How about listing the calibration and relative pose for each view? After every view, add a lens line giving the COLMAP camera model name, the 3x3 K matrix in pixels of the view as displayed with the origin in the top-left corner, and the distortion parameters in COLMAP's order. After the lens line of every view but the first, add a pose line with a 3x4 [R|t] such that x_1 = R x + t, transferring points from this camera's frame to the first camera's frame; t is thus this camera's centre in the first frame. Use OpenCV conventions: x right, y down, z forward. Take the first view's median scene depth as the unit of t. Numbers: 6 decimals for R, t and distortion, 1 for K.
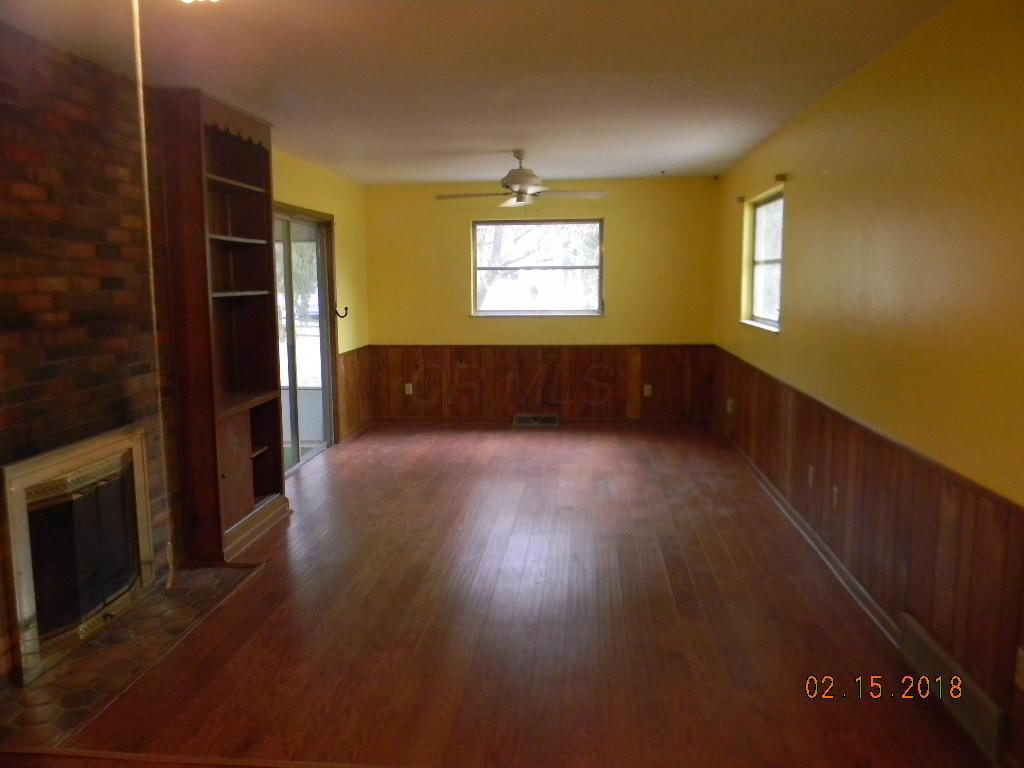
lens RADIAL K [[817.7, 0, 512.4], [0, 817.7, 382.6], [0, 0, 1]] dist [-0.009074, 0.011565]
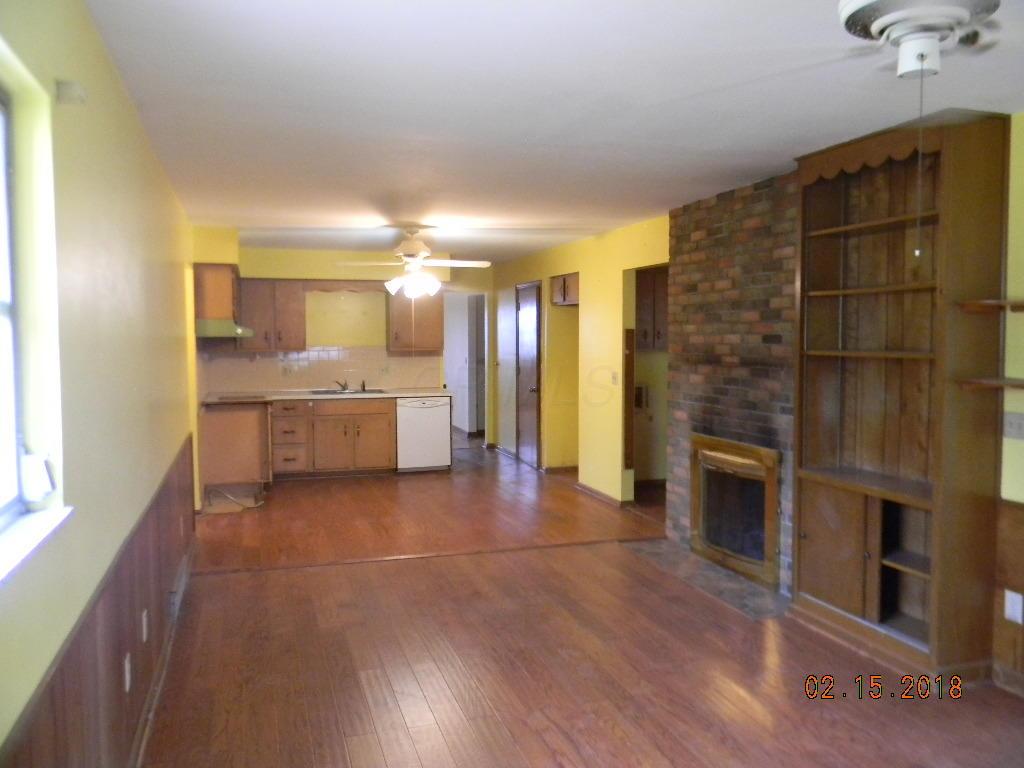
lens RADIAL K [[817.7, 0, 512.2], [0, 817.7, 386.9], [0, 0, 1]] dist [-0.009074, 0.011565]
pose [[-0.920518, 0.033981, -0.389219, 0.442787], [-0.041136, 0.982244, 0.183044, -0.290566], [0.388527, 0.184506, -0.902776, 2.196877]]
